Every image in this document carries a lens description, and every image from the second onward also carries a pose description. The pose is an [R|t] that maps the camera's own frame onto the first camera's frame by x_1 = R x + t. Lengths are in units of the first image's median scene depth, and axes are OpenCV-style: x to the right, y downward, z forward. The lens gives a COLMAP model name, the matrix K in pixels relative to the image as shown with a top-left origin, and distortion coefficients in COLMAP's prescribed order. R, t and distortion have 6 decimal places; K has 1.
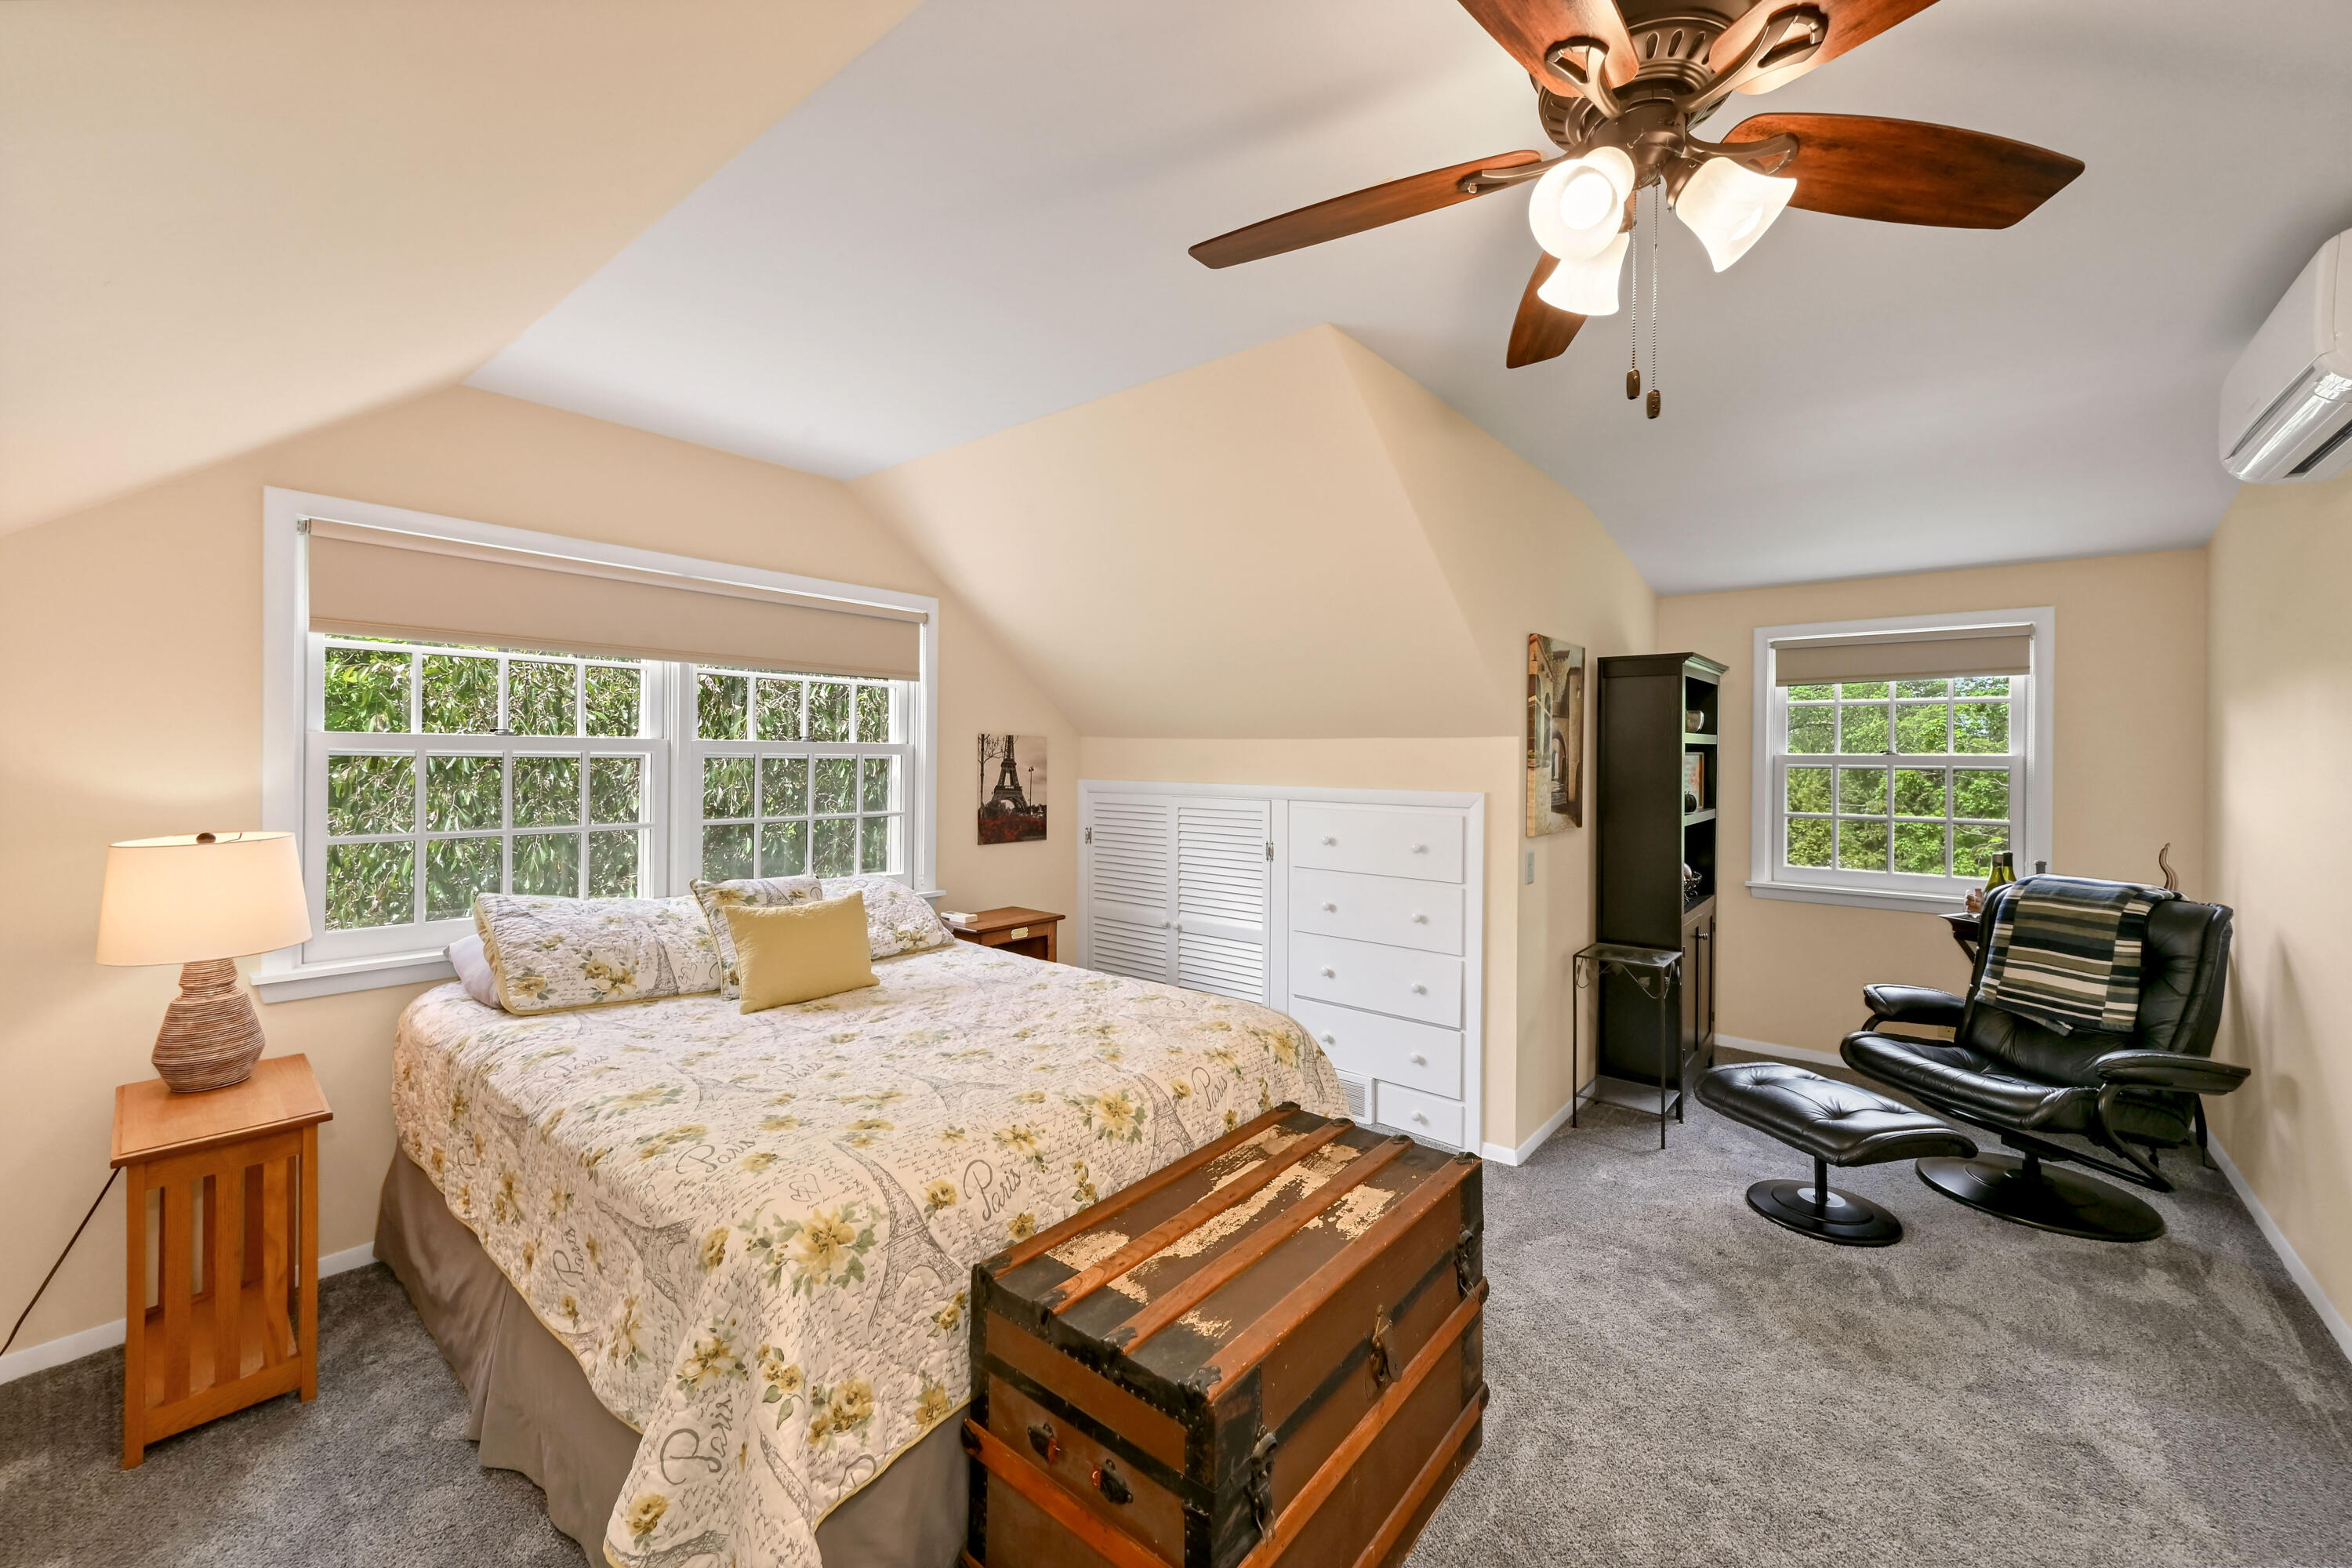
lens RADIAL K [[929.1, 0, 1176.2], [0, 929.1, 761.0], [0, 0, 1]] dist [0.003596, 0.000252]
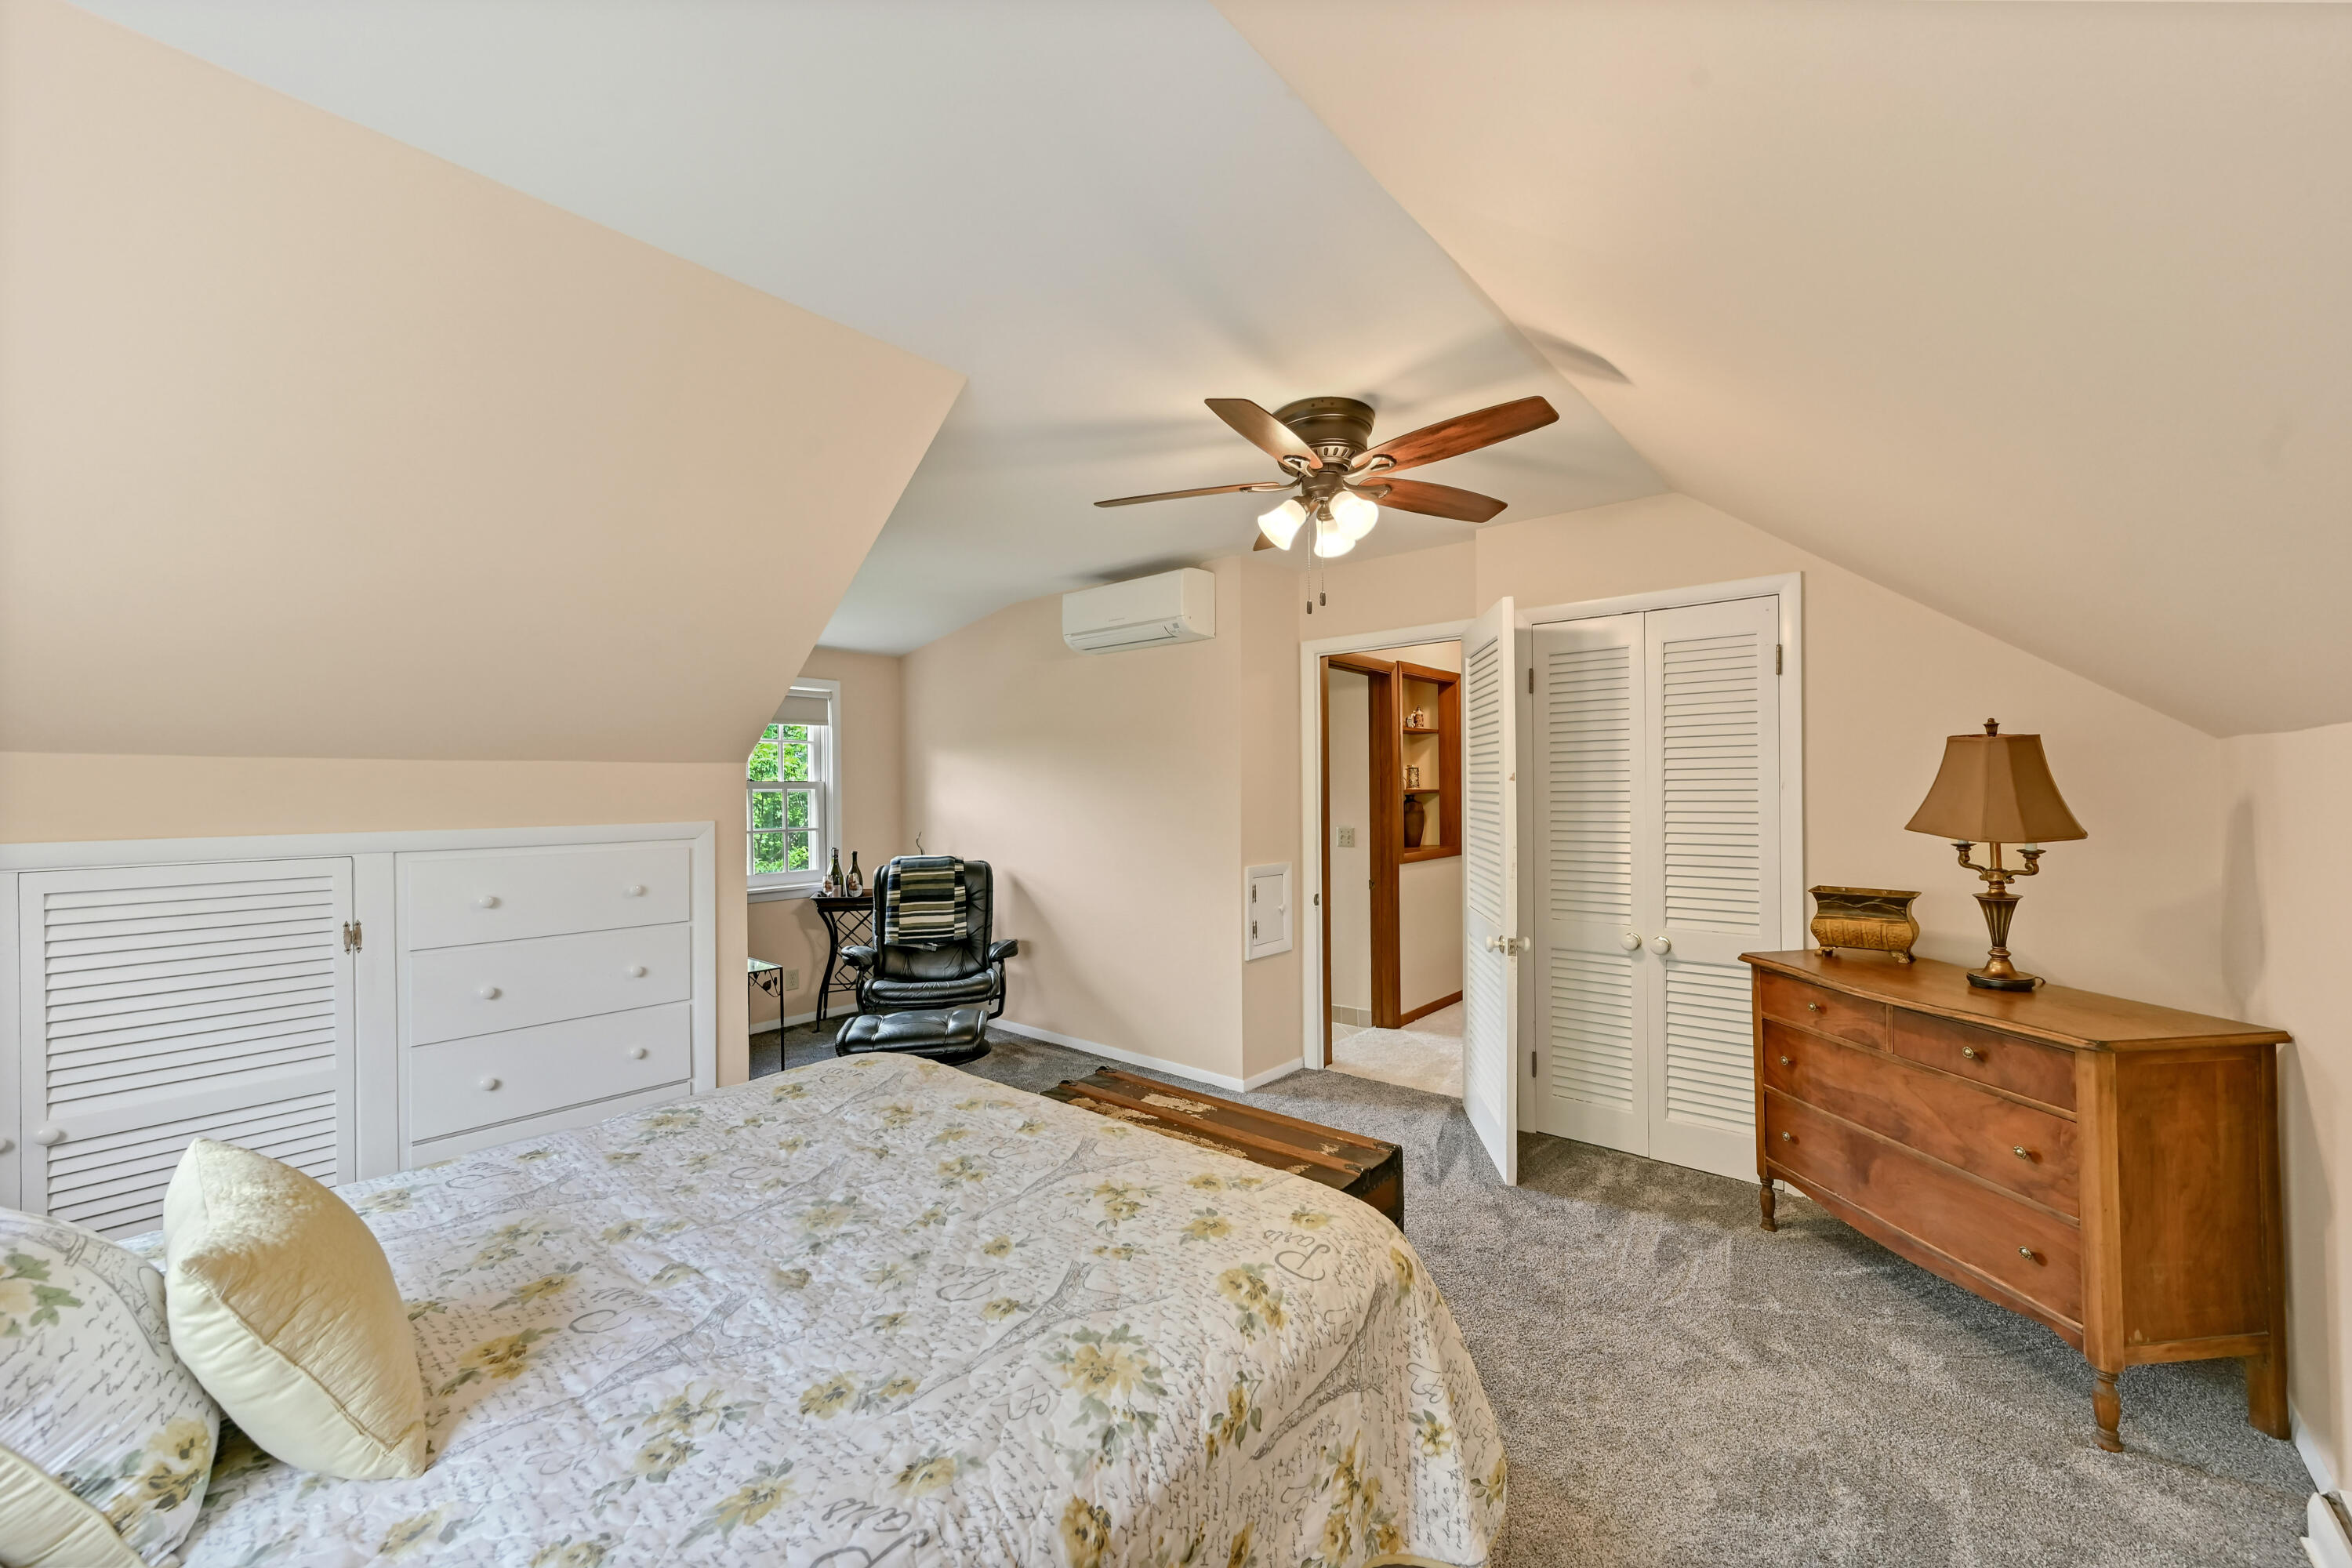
lens RADIAL K [[916.1, 0, 1181.7], [0, 916.1, 786.6], [0, 0, 1]] dist [0.009705, 0.000084]
pose [[0.019334, -0.010253, 0.999761, -0.678406], [0.013083, 0.999864, 0.010001, -0.006027], [-0.999727, 0.012886, 0.019465, 0.549896]]
